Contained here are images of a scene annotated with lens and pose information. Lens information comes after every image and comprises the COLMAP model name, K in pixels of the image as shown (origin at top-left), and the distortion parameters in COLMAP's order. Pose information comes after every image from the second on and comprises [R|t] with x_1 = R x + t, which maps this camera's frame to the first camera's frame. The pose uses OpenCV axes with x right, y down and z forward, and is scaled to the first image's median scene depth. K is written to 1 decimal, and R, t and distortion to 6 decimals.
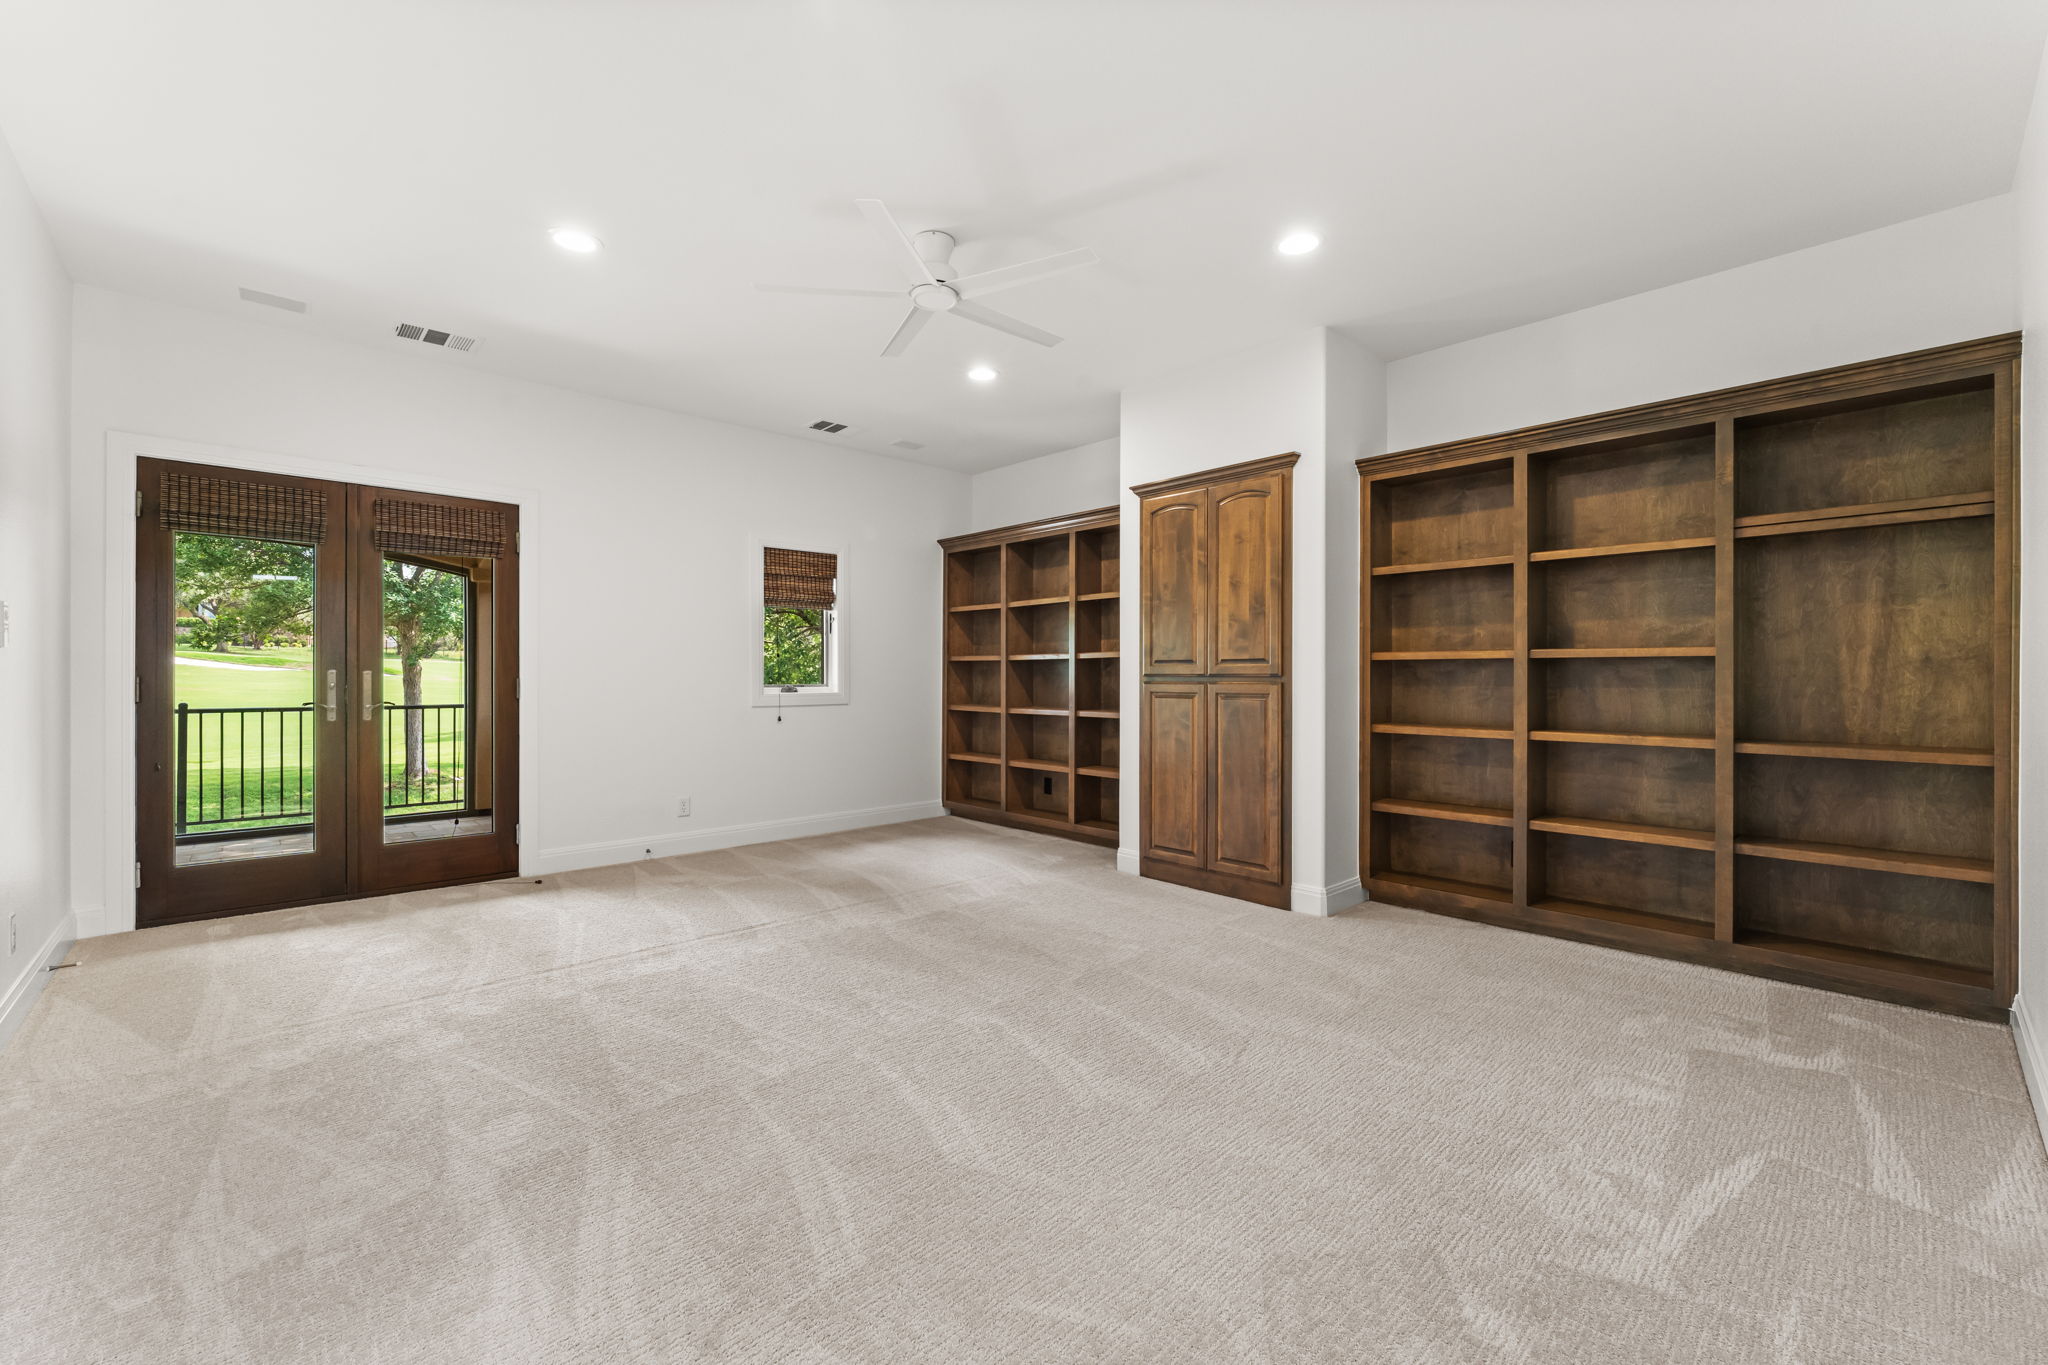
lens RADIAL K [[824.7, 0, 1009.3], [0, 824.7, 677.9], [0, 0, 1]] dist [0.001895, 0.000245]
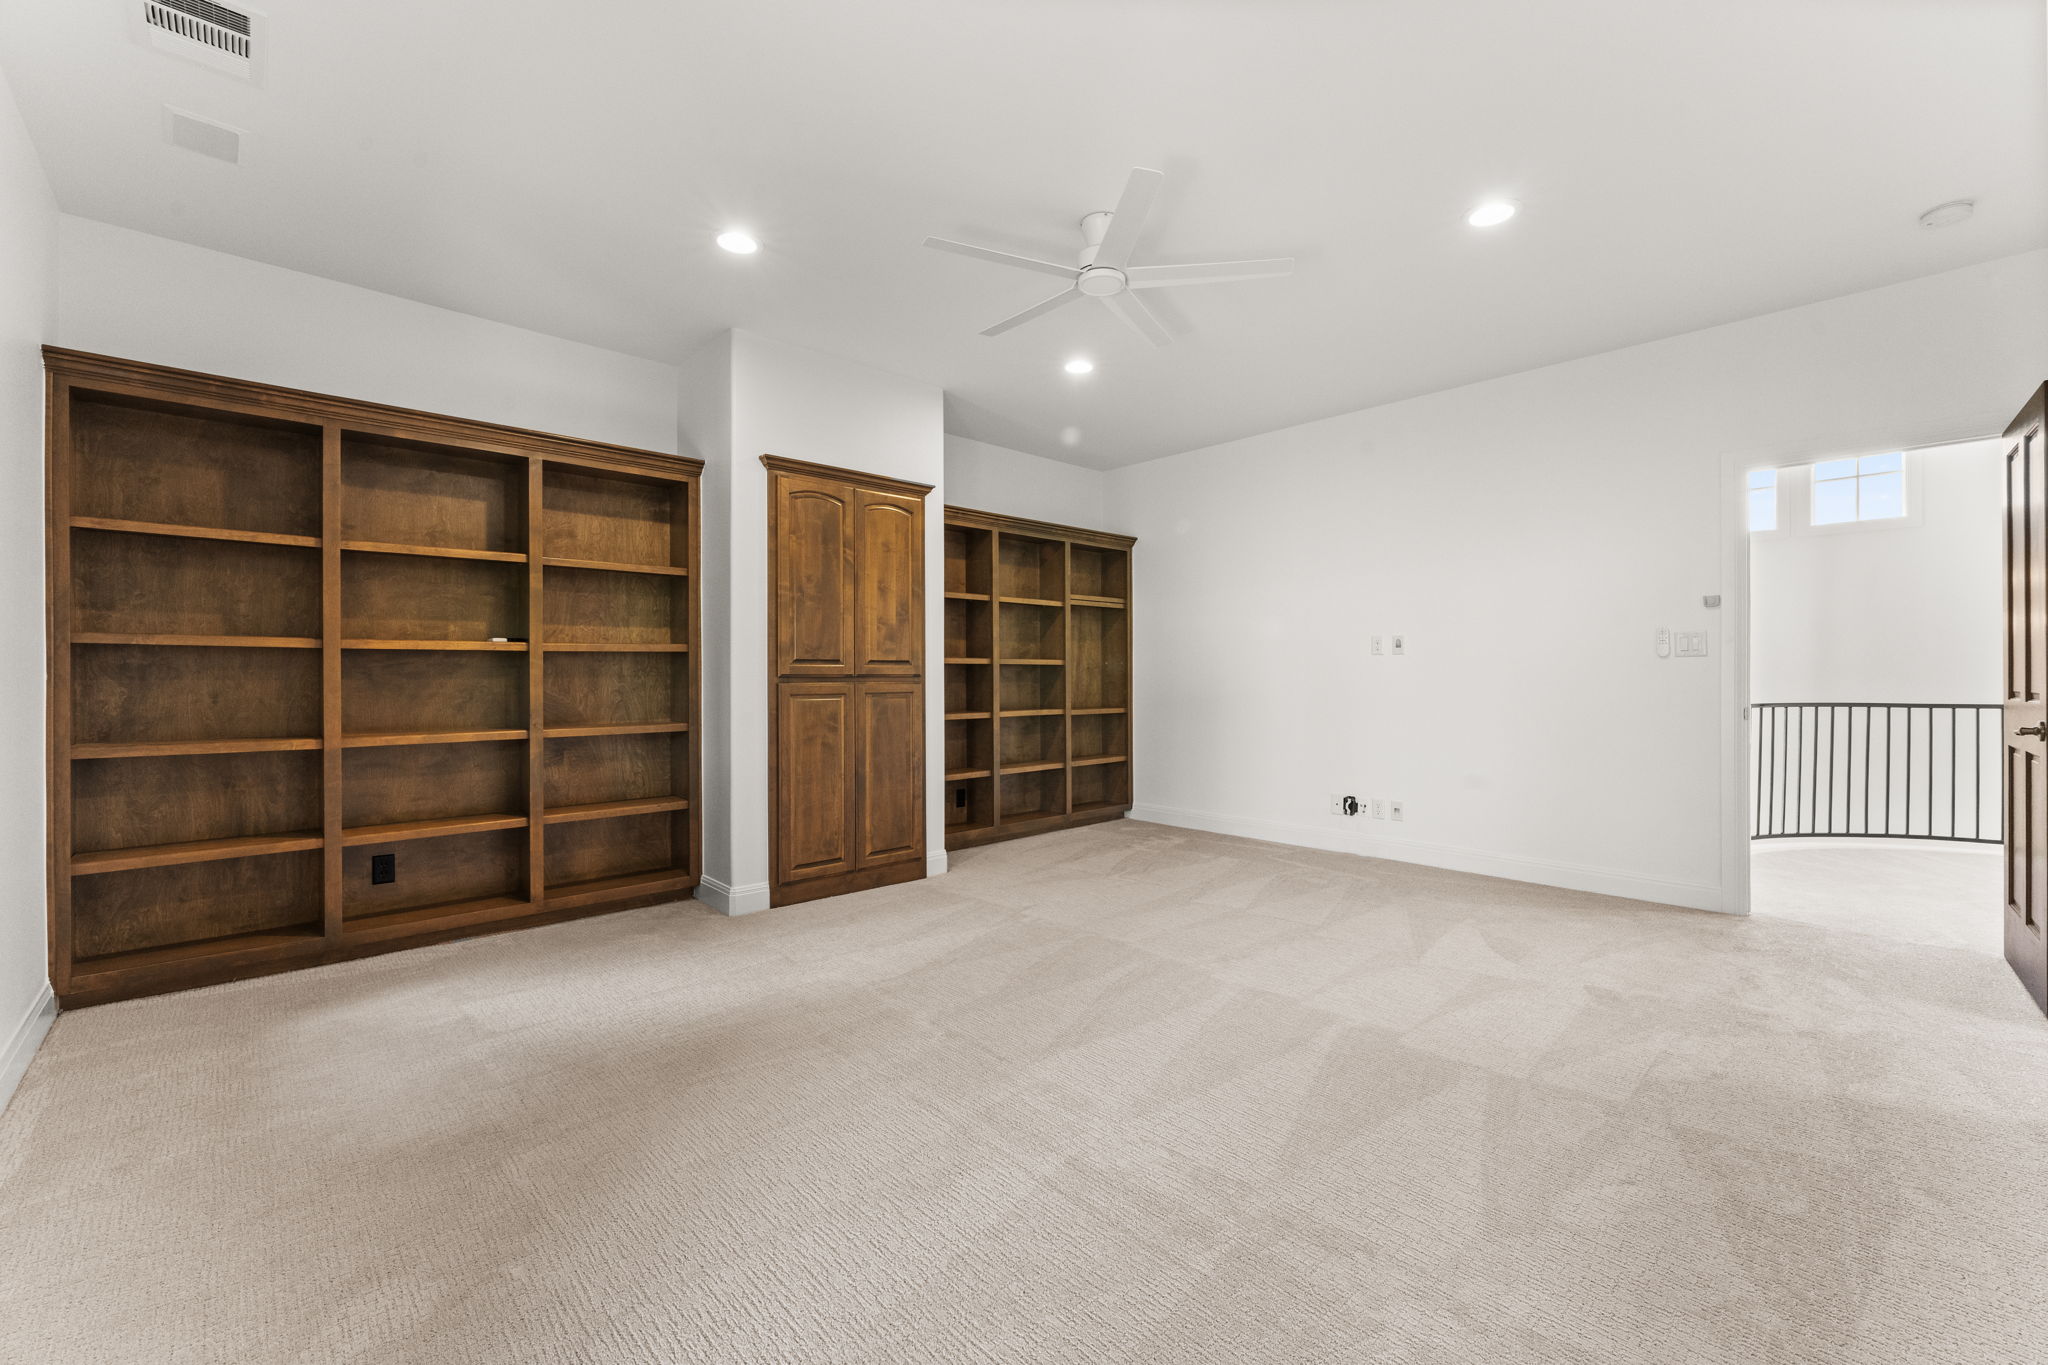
lens RADIAL K [[824.7, 0, 1008.4], [0, 824.7, 679.9], [0, 0, 1]] dist [0.001895, 0.000245]
pose [[0.017508, -0.007503, 0.999819, -0.774174], [0.003733, 0.999965, 0.007438, -0.005079], [-0.999840, 0.003602, 0.017535, 0.815862]]
